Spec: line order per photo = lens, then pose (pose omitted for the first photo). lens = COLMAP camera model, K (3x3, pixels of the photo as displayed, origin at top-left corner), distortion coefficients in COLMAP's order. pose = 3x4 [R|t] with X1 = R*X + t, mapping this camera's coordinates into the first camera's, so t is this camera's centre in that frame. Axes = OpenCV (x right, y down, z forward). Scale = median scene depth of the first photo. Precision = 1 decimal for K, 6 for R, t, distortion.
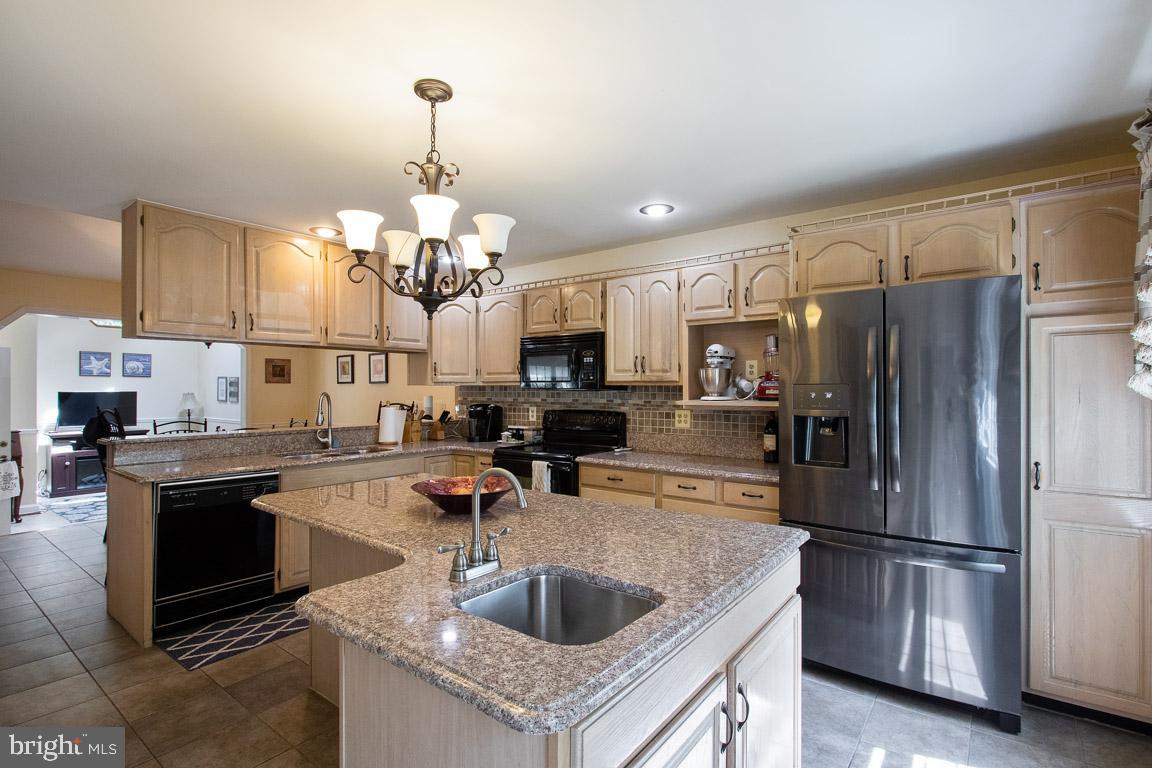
lens RADIAL K [[550.4, 0, 584.6], [0, 550.4, 385.5], [0, 0, 1]] dist [-0.021538, 0.002756]
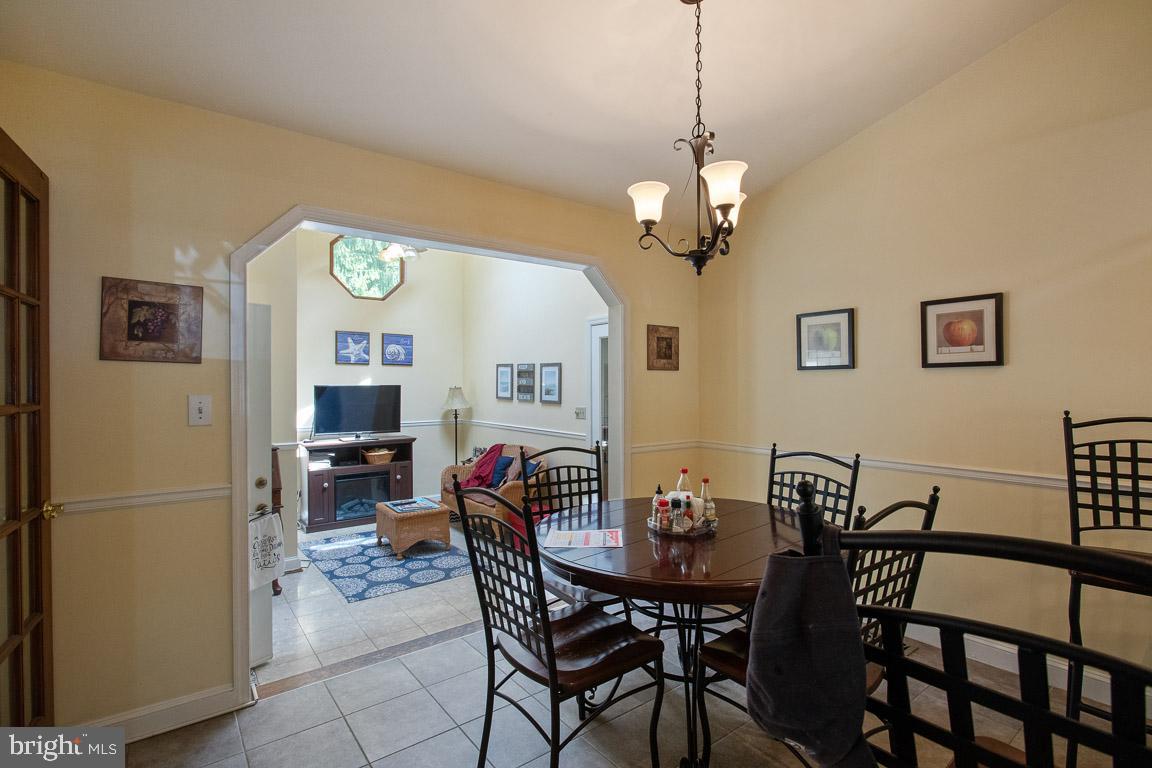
lens RADIAL K [[550.4, 0, 569.0], [0, 550.4, 382.0], [0, 0, 1]] dist [-0.021538, 0.002756]
pose [[0.958530, -0.001892, -0.284984, -0.419981], [0.003684, 0.999977, 0.005754, 0.003672], [0.284967, -0.006566, 0.958515, 0.377628]]
